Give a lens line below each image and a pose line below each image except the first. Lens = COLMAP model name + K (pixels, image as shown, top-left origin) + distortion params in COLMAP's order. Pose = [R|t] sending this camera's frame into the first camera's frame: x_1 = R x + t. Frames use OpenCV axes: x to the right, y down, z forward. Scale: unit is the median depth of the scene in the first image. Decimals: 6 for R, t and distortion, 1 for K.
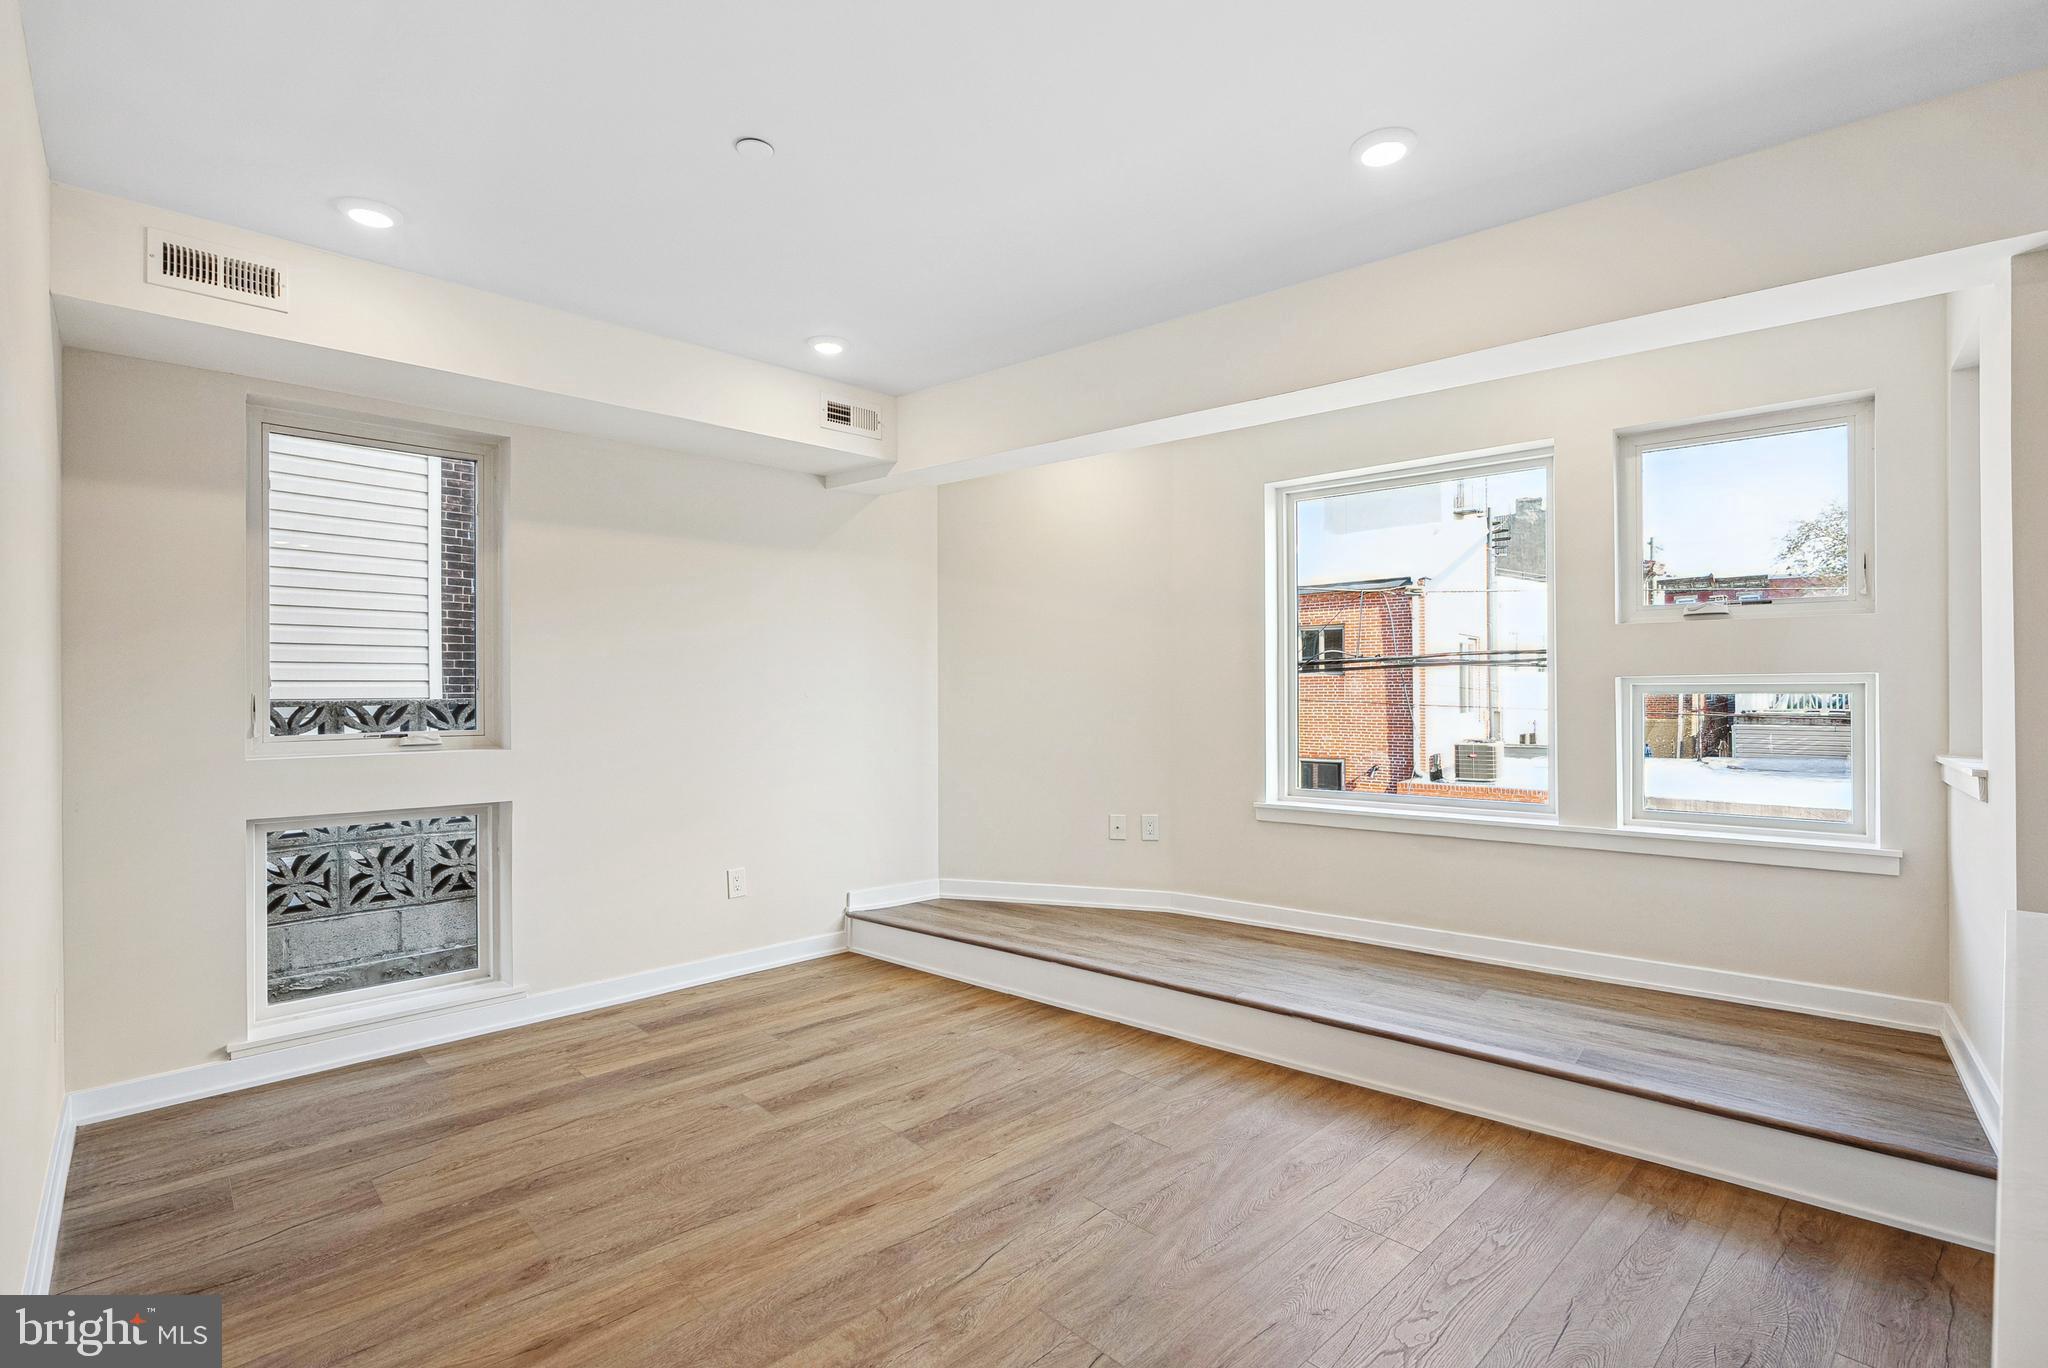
lens RADIAL K [[939.5, 0, 1024.0], [0, 939.5, 684.0], [0, 0, 1]] dist [-0.002406, -0.000306]
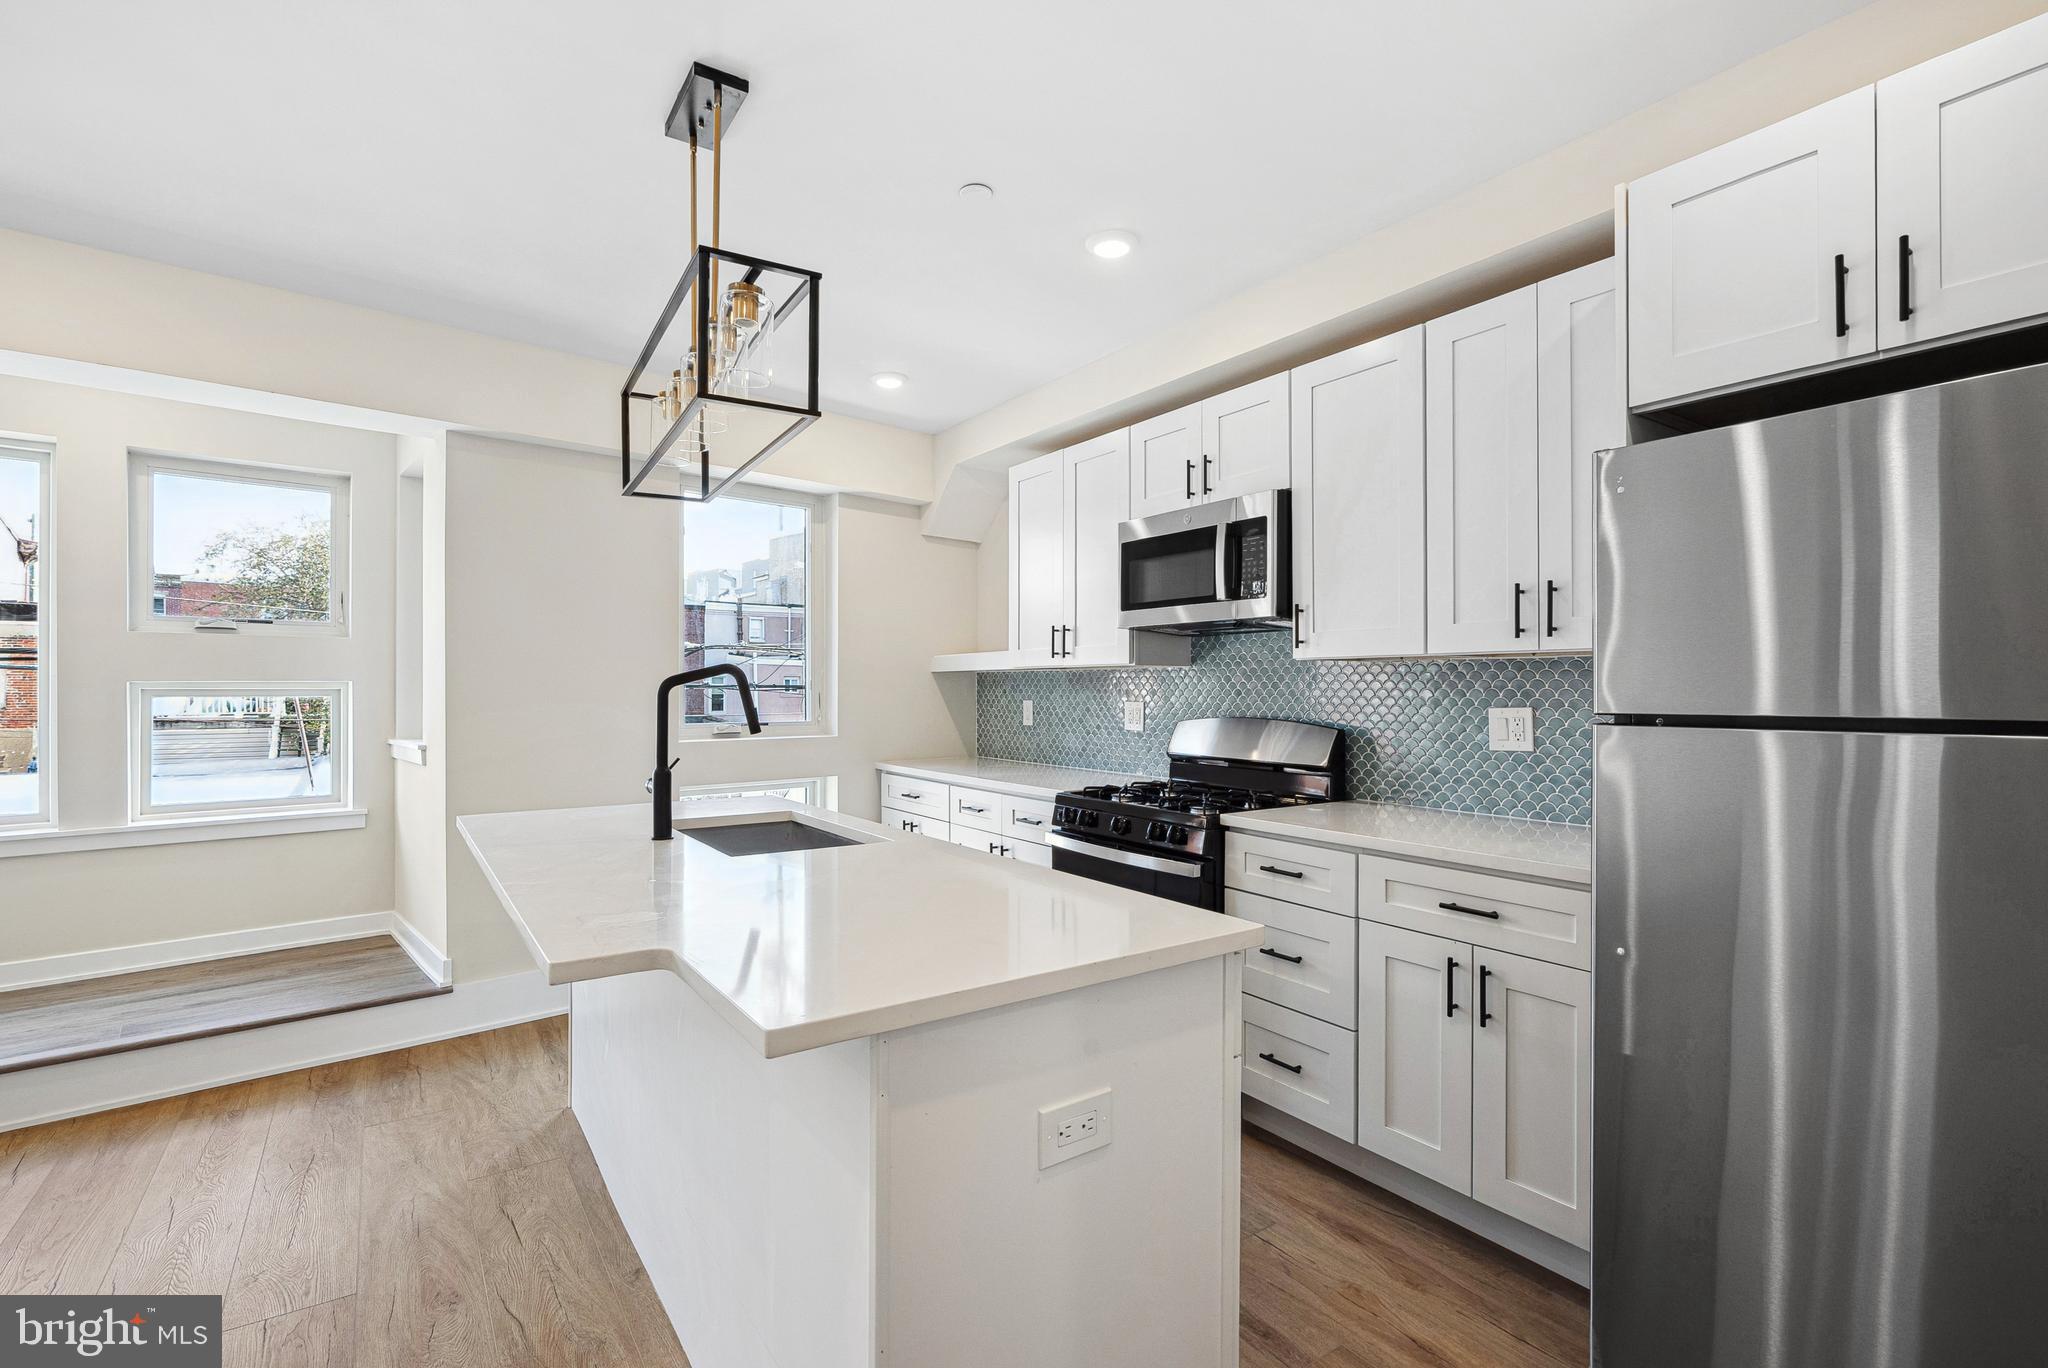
lens RADIAL K [[950.6, 0, 1017.7], [0, 950.6, 689.0], [0, 0, 1]] dist [-0.001957, -0.000196]
pose [[0.163416, 0.003315, 0.986552, -0.318238], [-0.004604, 0.999986, -0.002597, -0.001543], [-0.986547, -0.004117, 0.163429, -0.197629]]
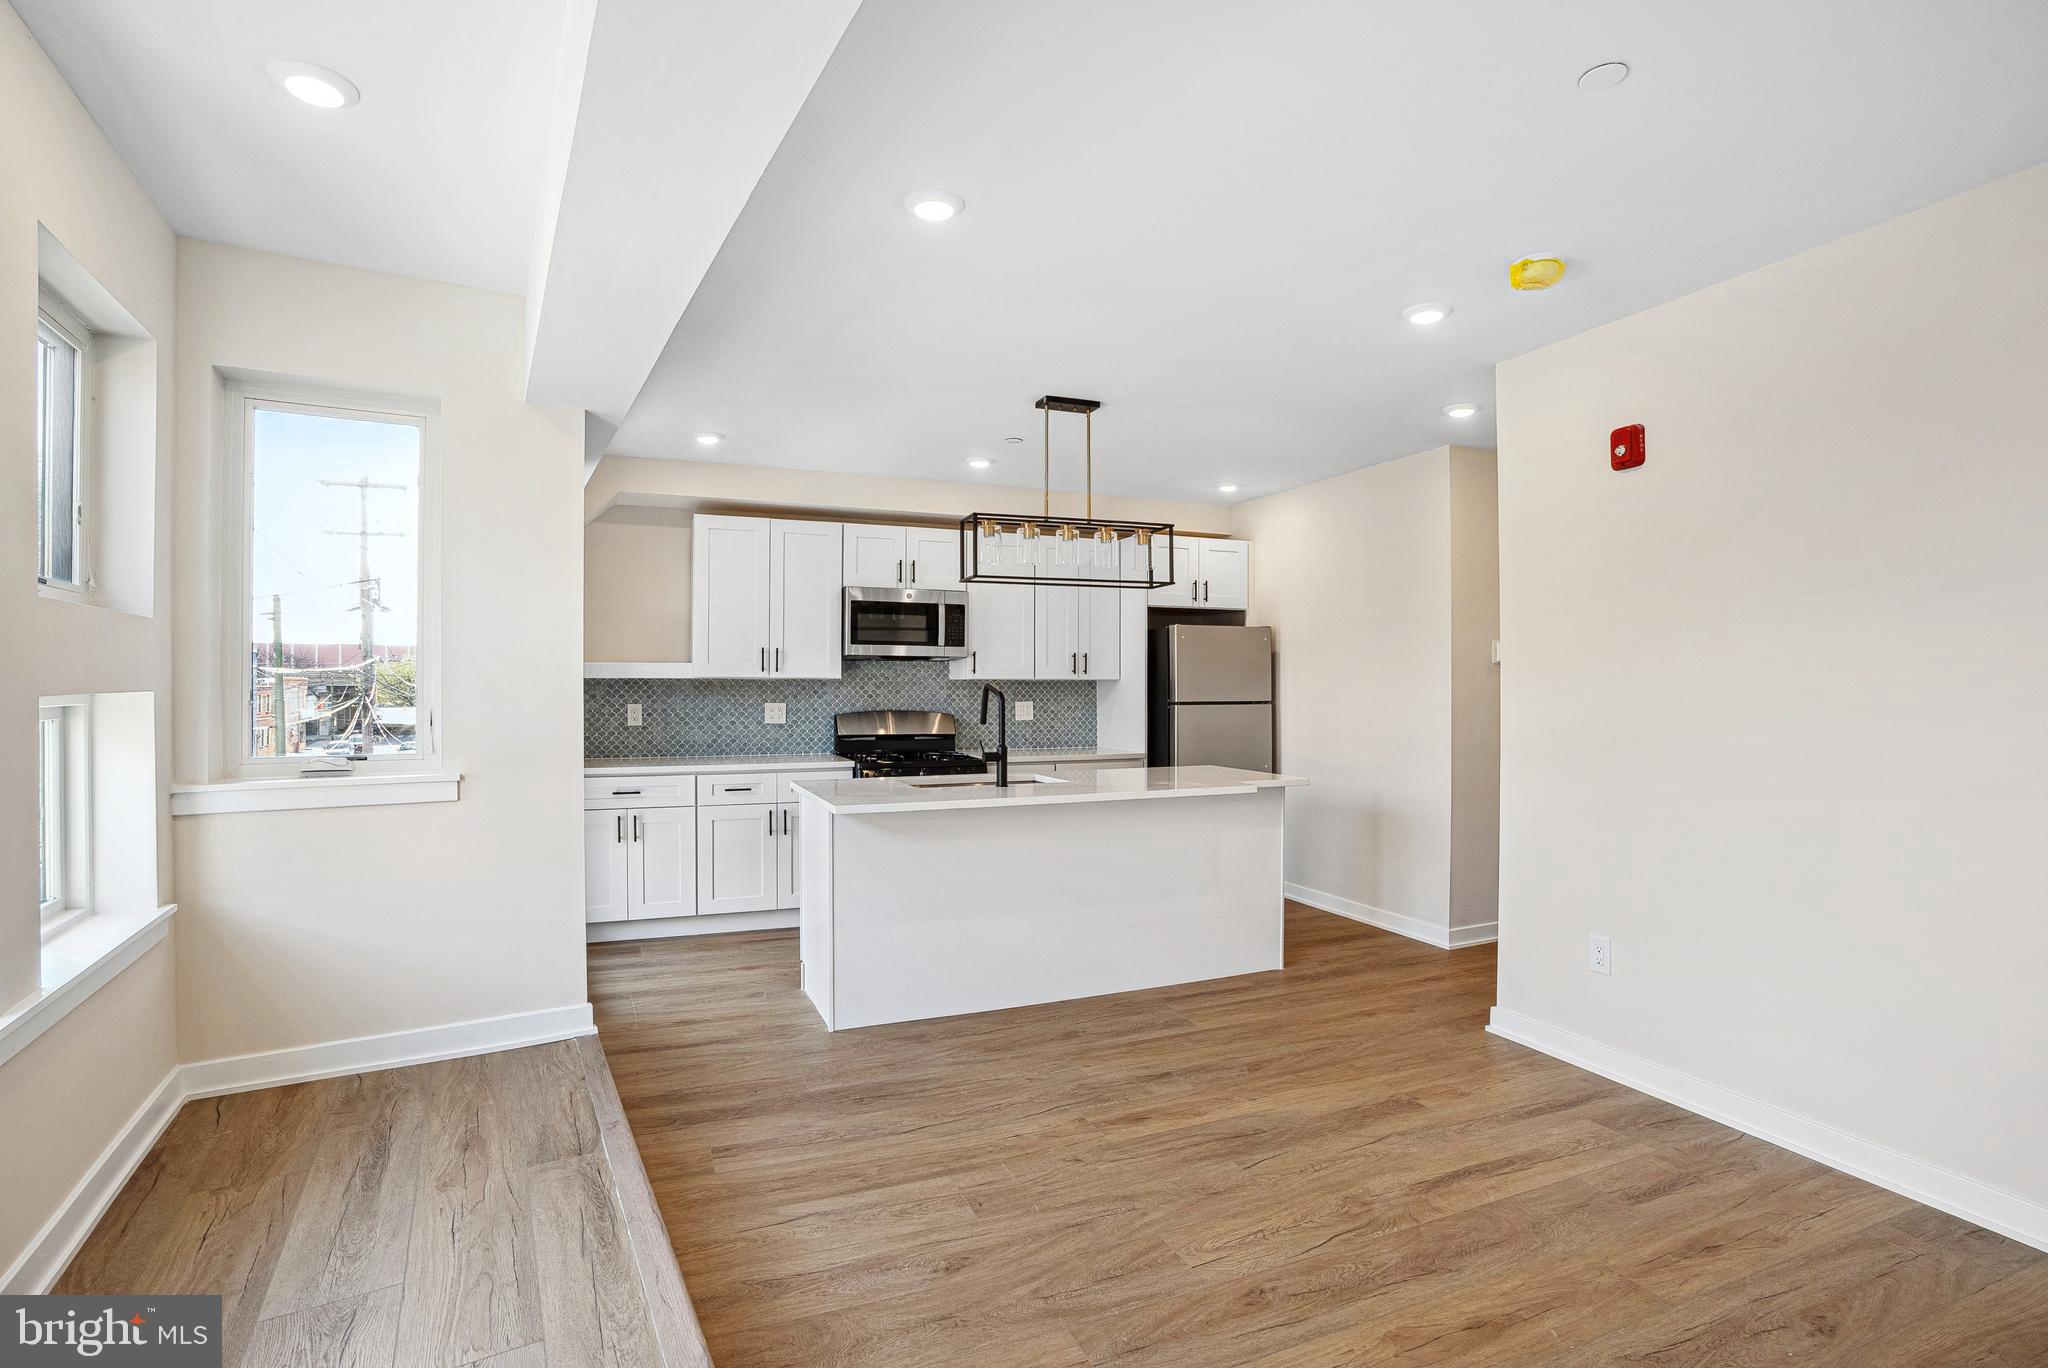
lens RADIAL K [[964.9, 0, 1024.1], [0, 964.9, 692.2], [0, 0, 1]] dist [-0.051497, 0.000489]
pose [[-0.938998, 0.000750, 0.343922, -0.066488], [0.000759, 1.000000, -0.000110, -0.009286], [-0.343922, 0.000158, -0.938998, 1.623469]]
